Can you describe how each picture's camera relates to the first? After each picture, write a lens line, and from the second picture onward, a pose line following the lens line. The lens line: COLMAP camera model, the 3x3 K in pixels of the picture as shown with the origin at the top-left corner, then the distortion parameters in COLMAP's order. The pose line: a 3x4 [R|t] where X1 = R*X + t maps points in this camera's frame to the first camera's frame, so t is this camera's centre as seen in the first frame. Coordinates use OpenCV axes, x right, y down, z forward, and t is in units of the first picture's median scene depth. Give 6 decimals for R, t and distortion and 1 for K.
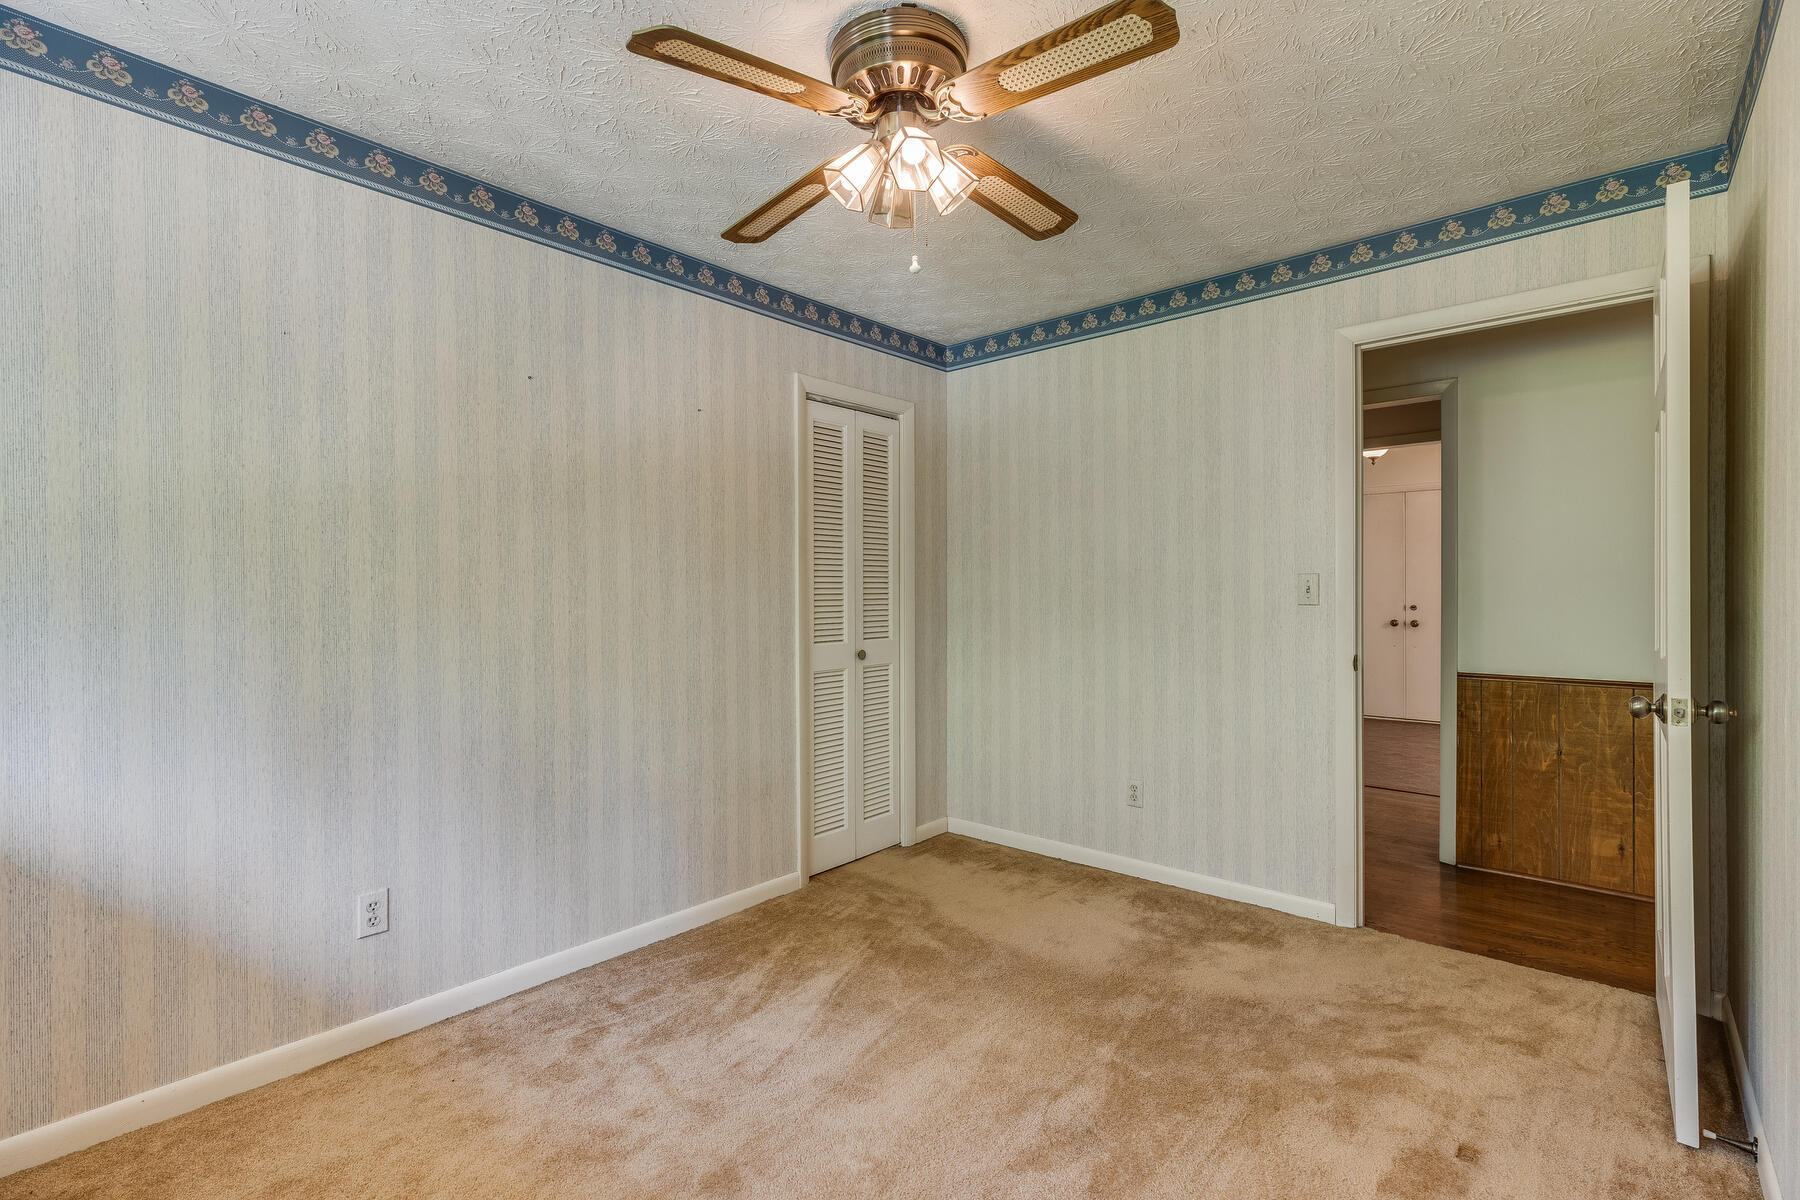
lens RADIAL K [[809.0, 0, 901.0], [0, 809.0, 594.7], [0, 0, 1]] dist [0.000092, -0.000433]
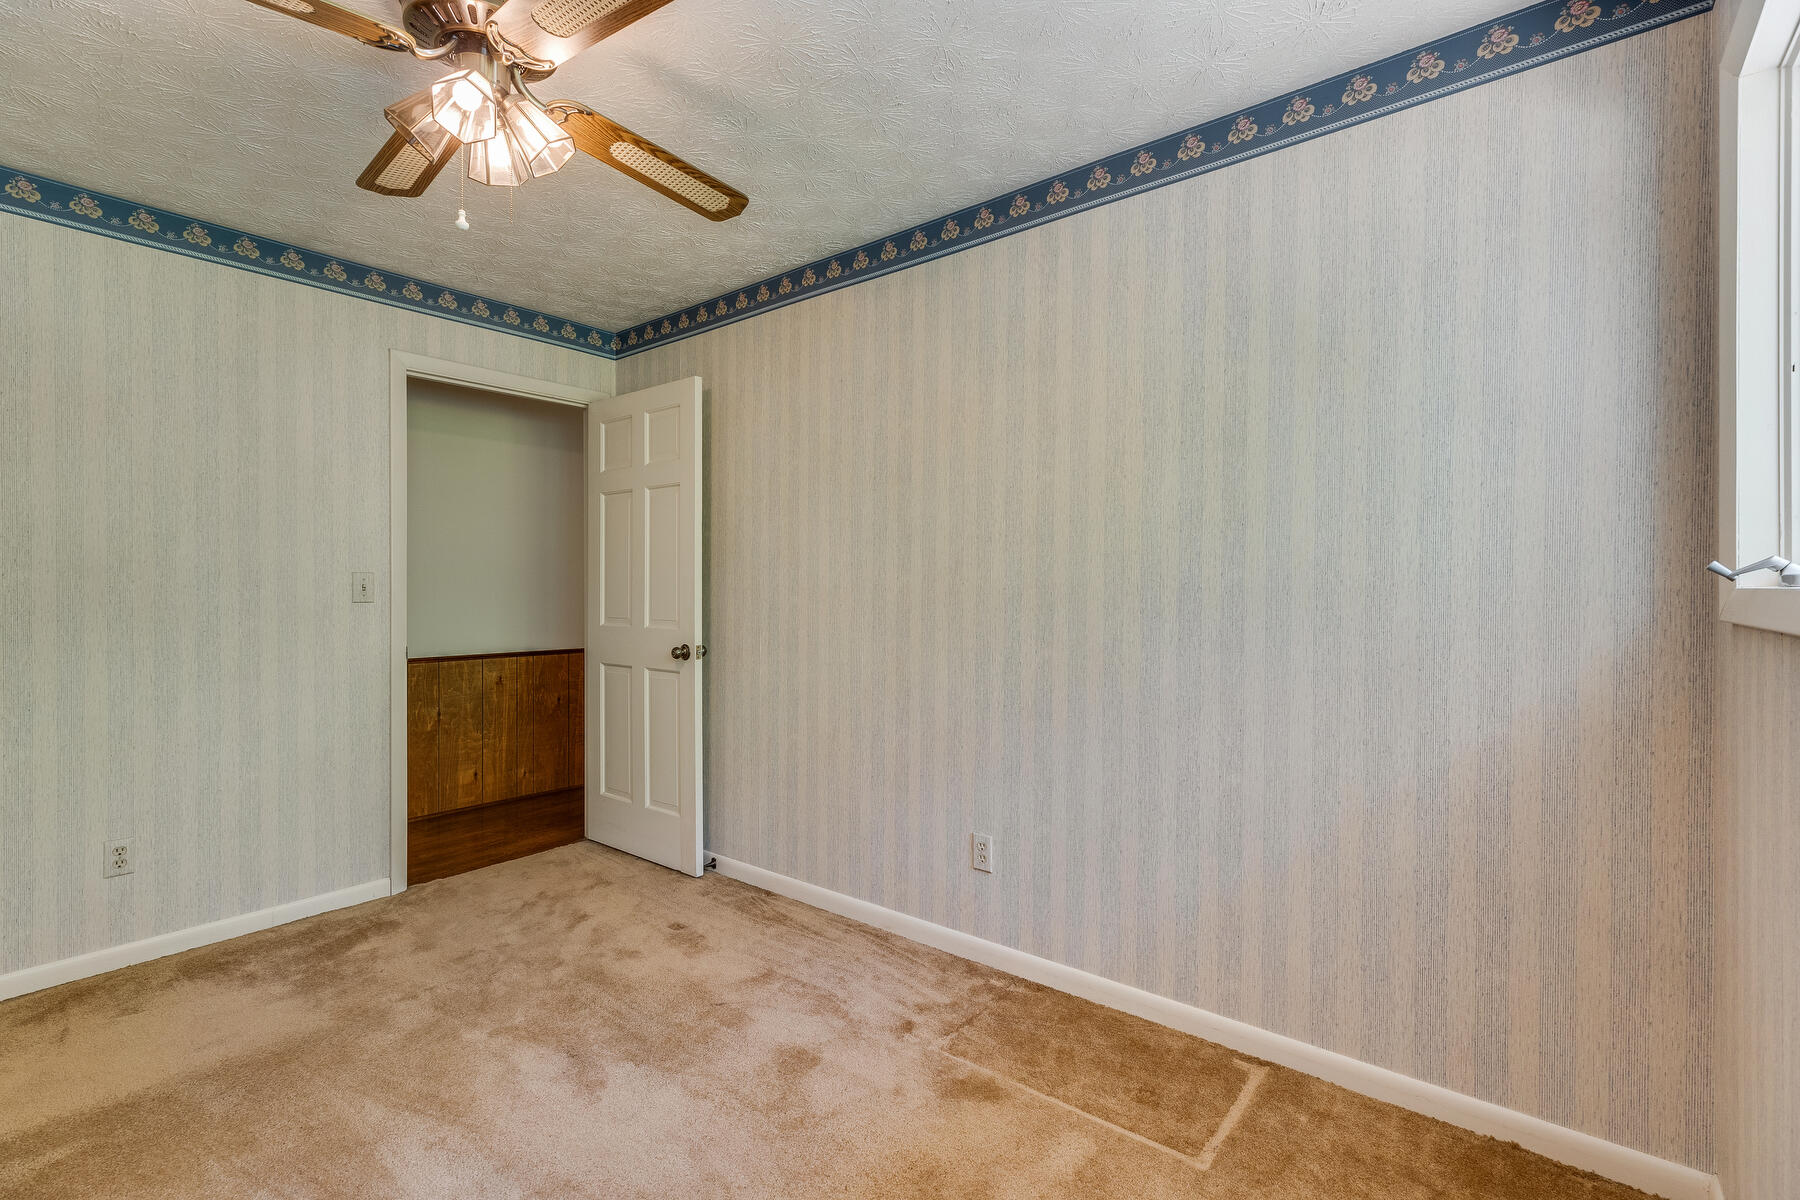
lens RADIAL K [[809.0, 0, 898.4], [0, 809.0, 595.2], [0, 0, 1]] dist [0.000092, -0.000433]
pose [[-0.048529, -0.003981, 0.998814, -0.590530], [0.002931, 0.999987, 0.004128, 0.001153], [-0.998817, 0.003128, -0.048517, 0.372516]]
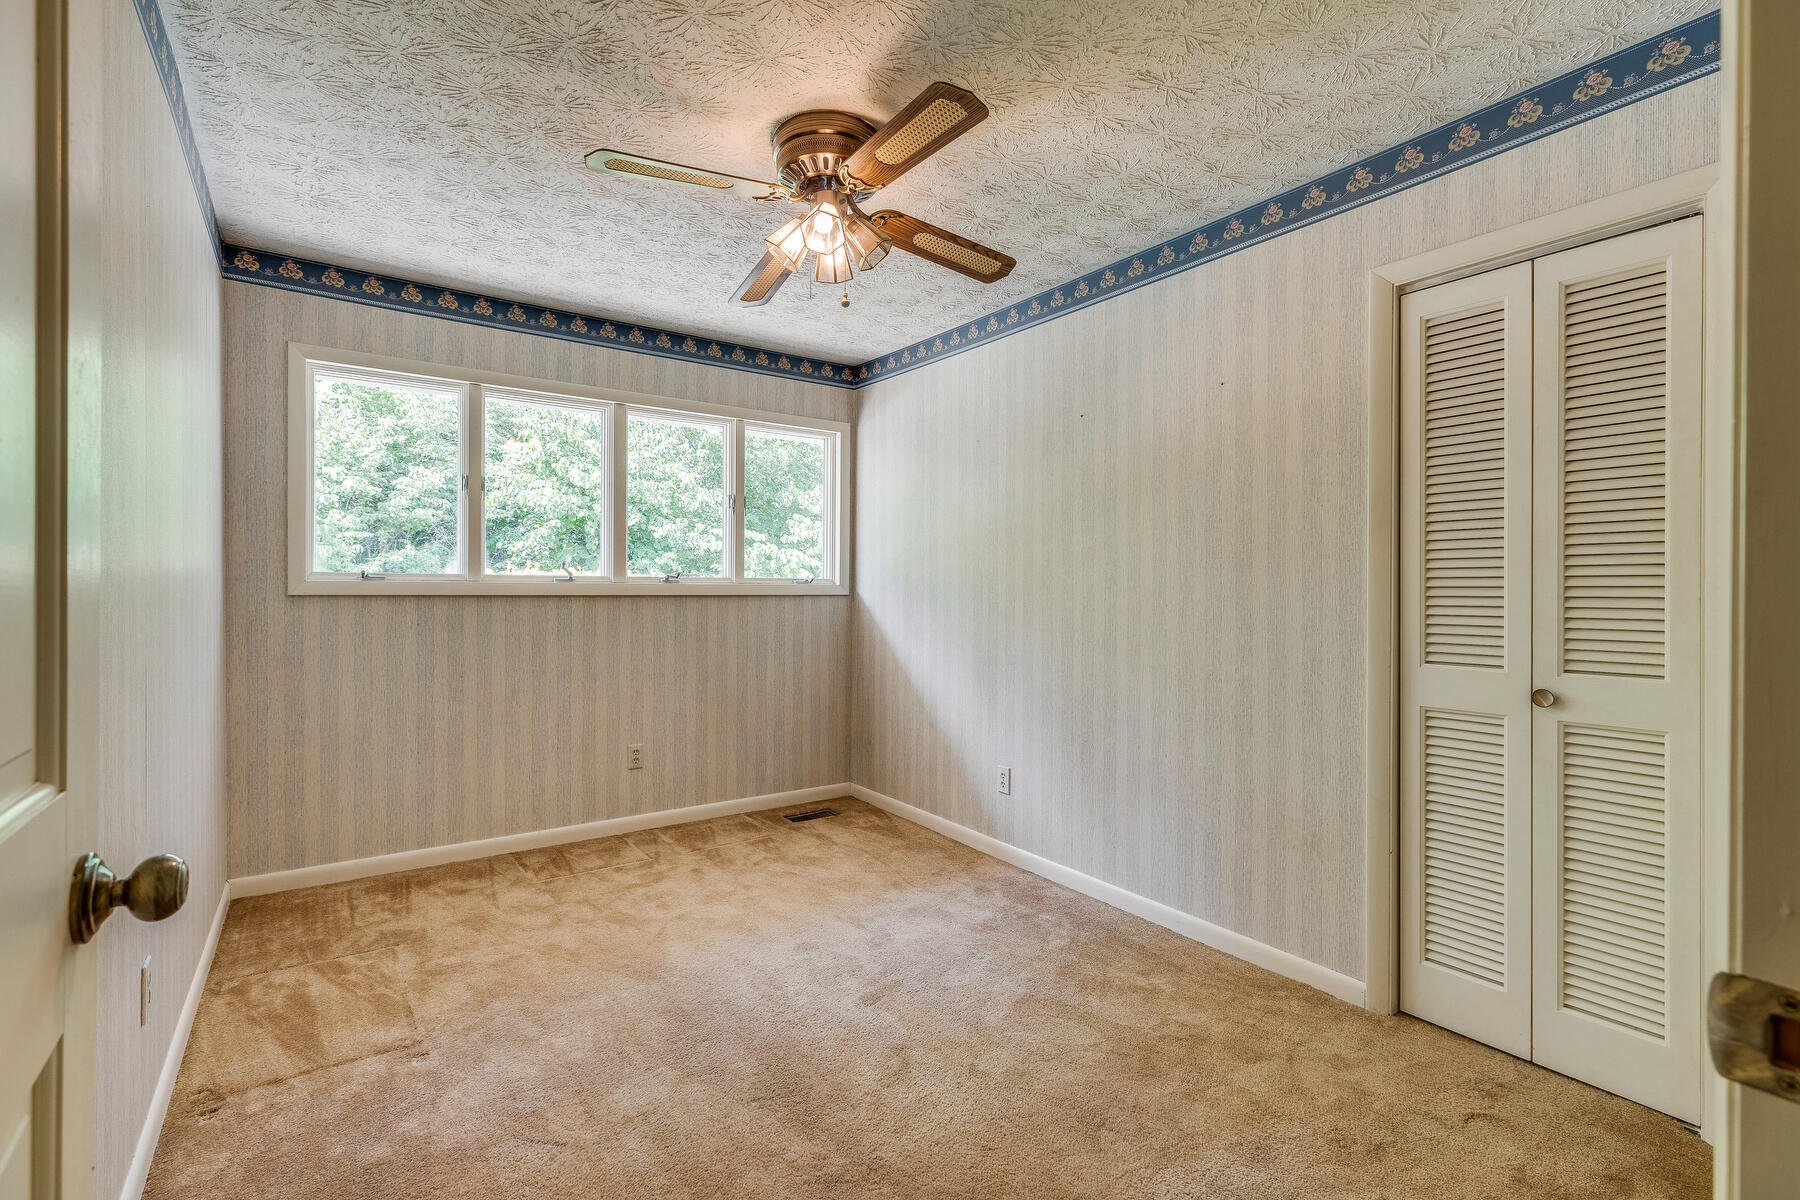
lens RADIAL K [[809.0, 0, 902.6], [0, 809.0, 589.6], [0, 0, 1]] dist [0.000092, -0.000433]
pose [[-0.226758, 0.004837, -0.973939, 0.738353], [-0.006503, 0.999958, 0.006480, -0.000053], [0.973930, 0.007803, -0.226717, 0.880339]]
